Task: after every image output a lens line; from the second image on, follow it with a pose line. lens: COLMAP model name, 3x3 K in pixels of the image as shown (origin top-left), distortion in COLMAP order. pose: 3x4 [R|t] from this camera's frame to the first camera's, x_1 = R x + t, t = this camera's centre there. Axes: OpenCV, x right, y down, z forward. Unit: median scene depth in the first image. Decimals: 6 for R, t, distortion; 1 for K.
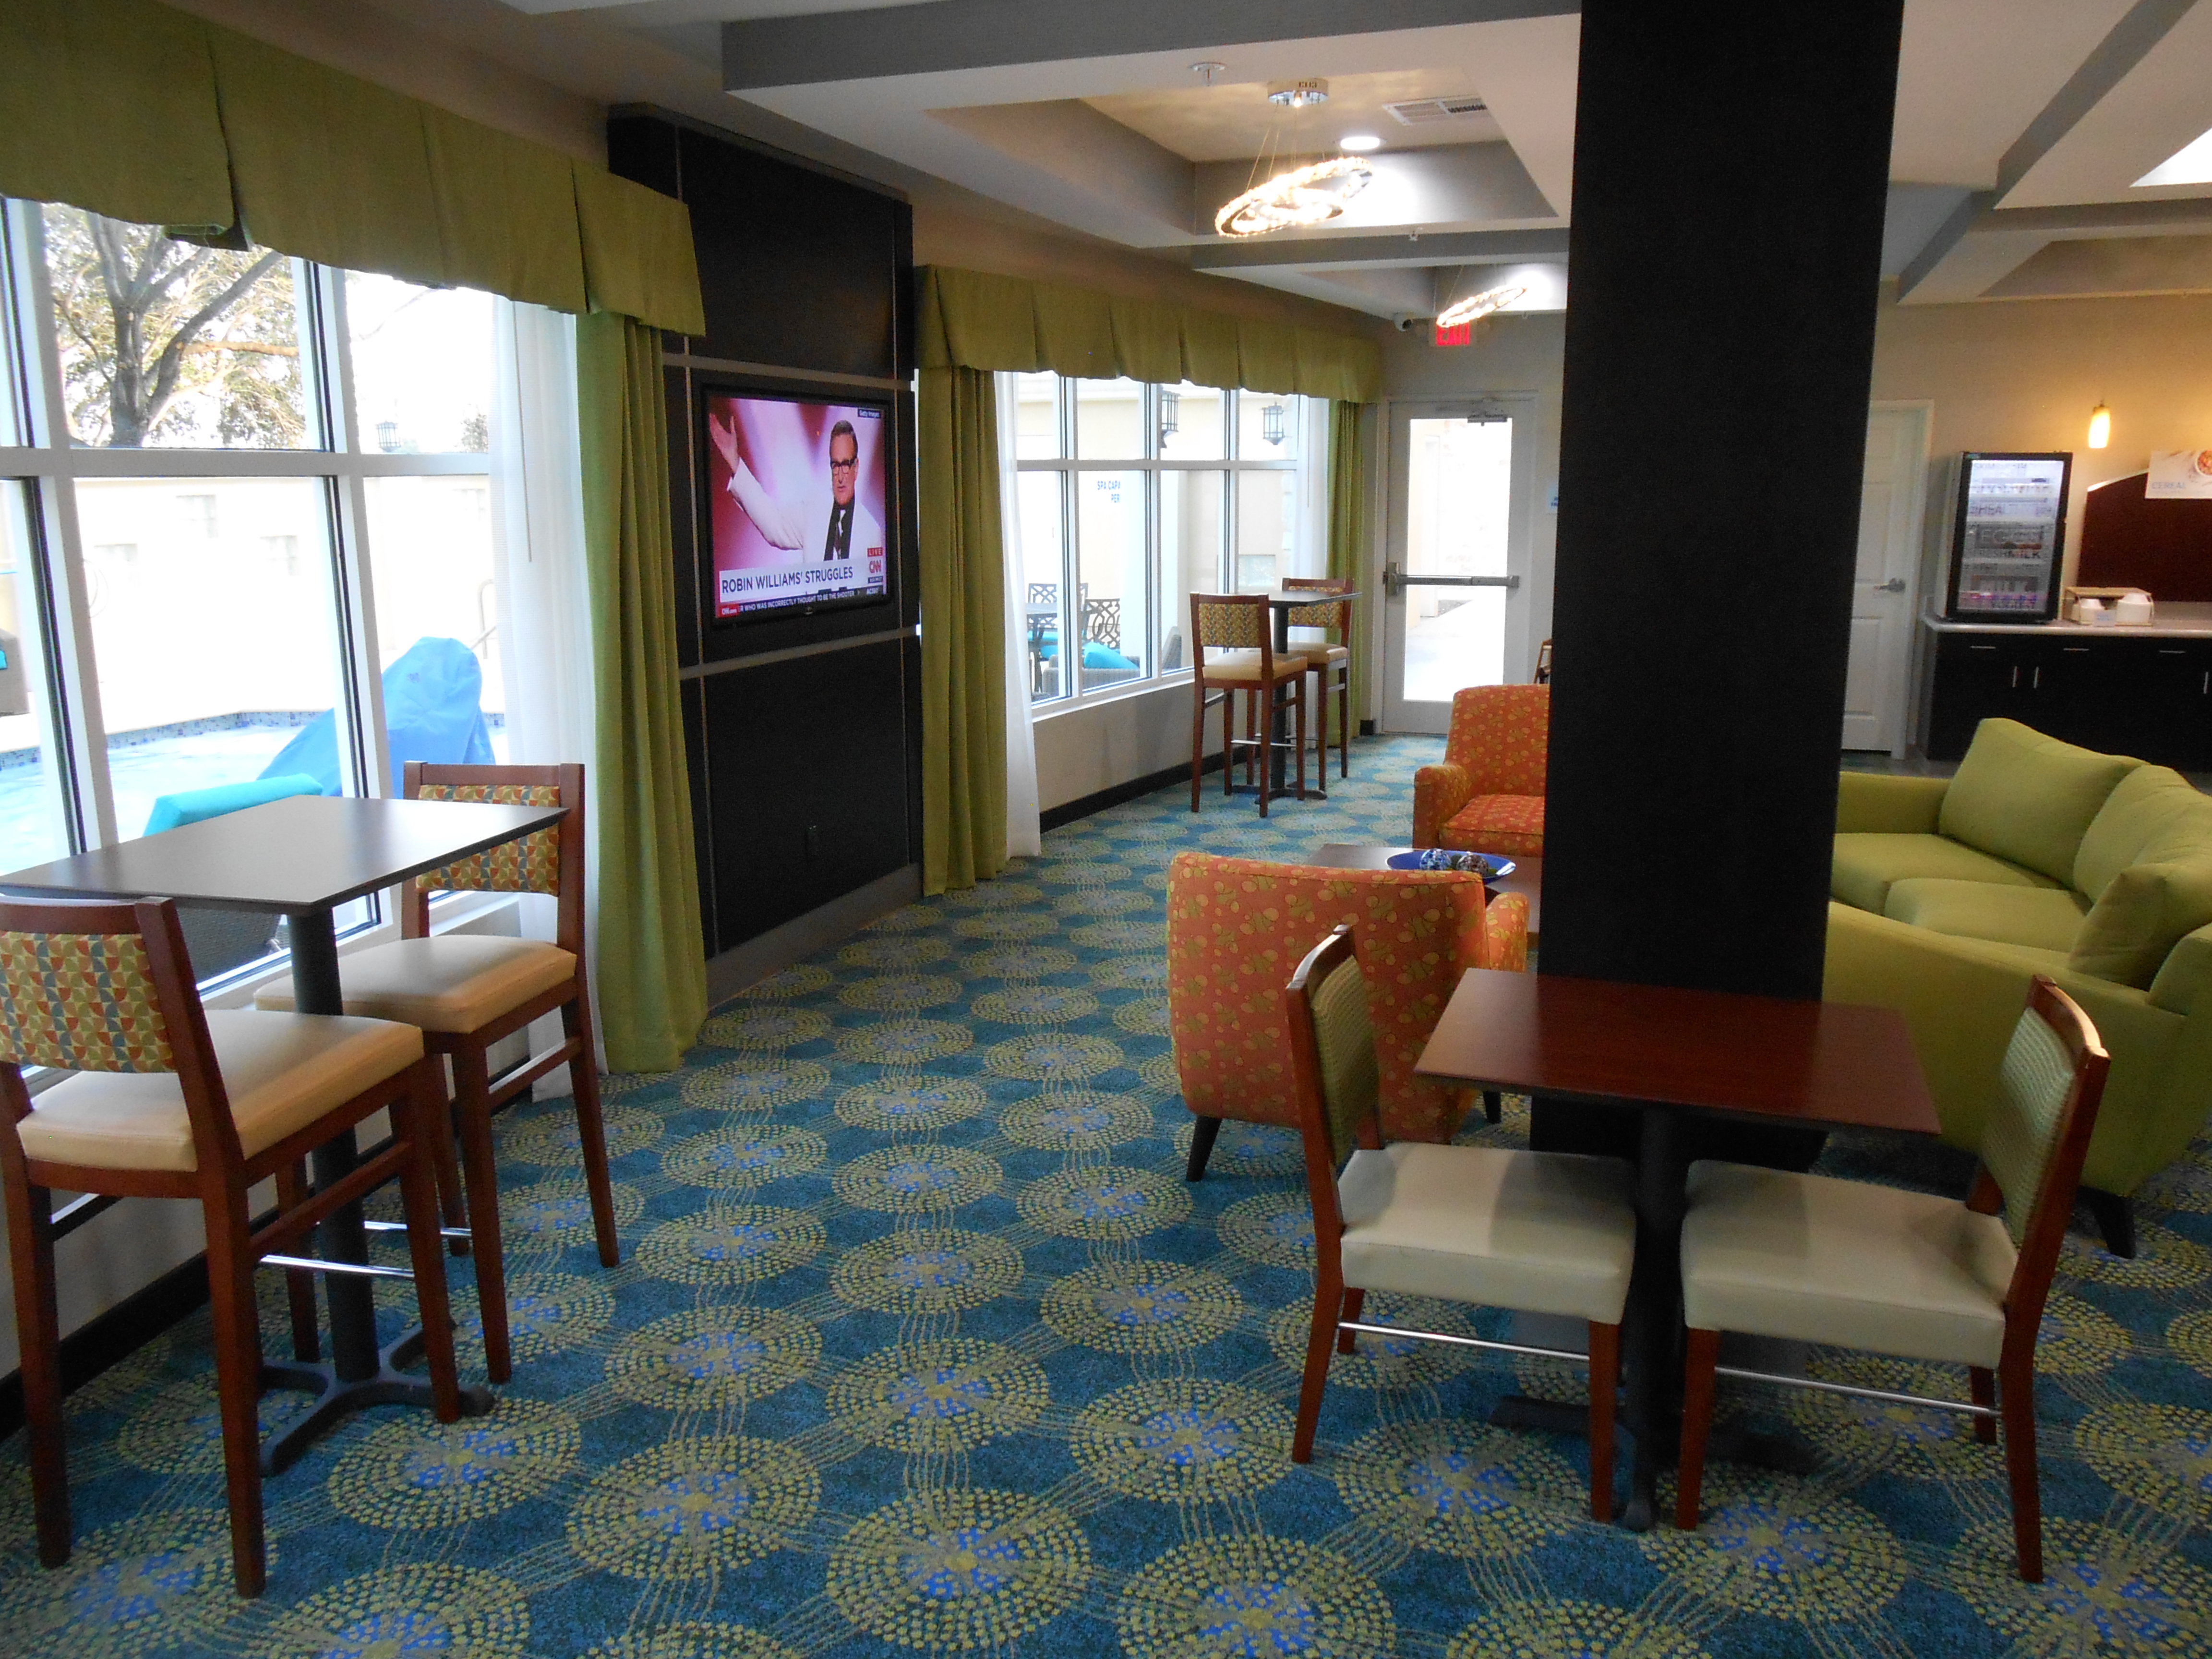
lens RADIAL K [[1720.0, 0, 1108.4], [0, 1720.0, 770.8], [0, 0, 1]] dist [-0.169258, 0.203788]
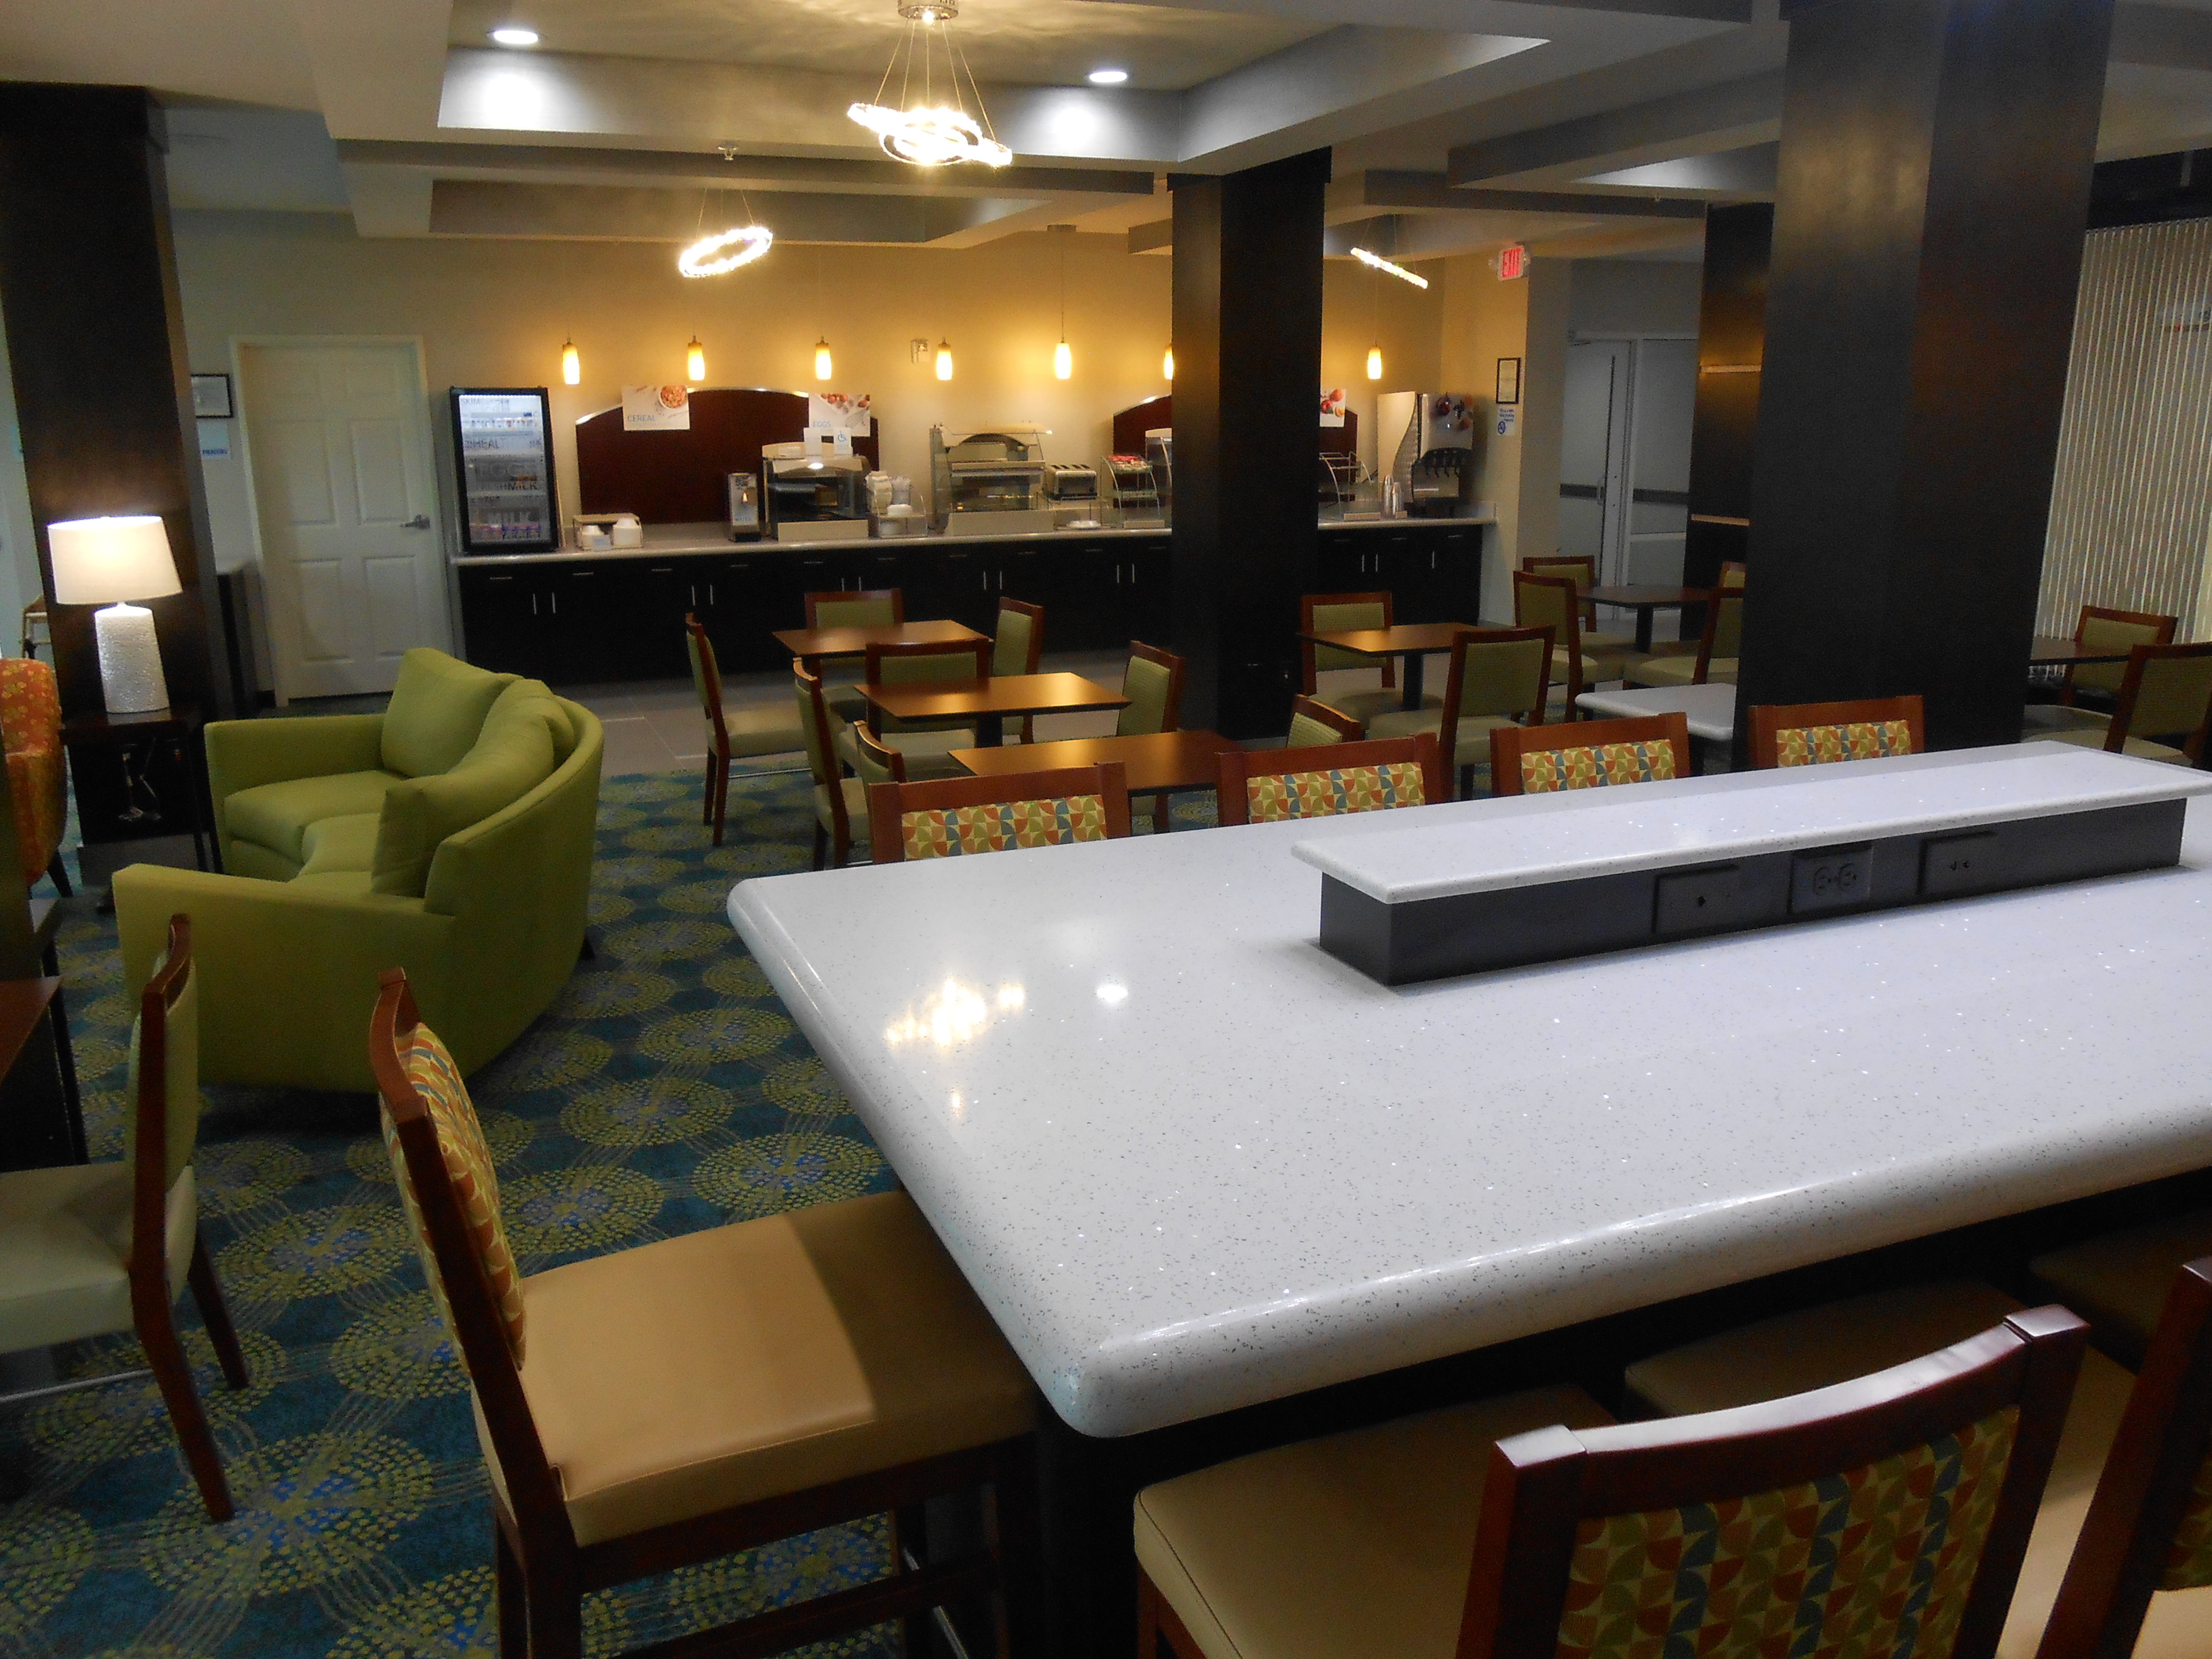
lens RADIAL K [[1664.5, 0, 1107.1], [0, 1664.5, 783.4], [0, 0, 1]] dist [-0.002795, 0.003108]
pose [[0.757128, -0.145982, 0.636747, 0.133639], [0.119723, 0.989211, 0.084430, 0.010606], [-0.642202, 0.012309, 0.766437, -0.037677]]
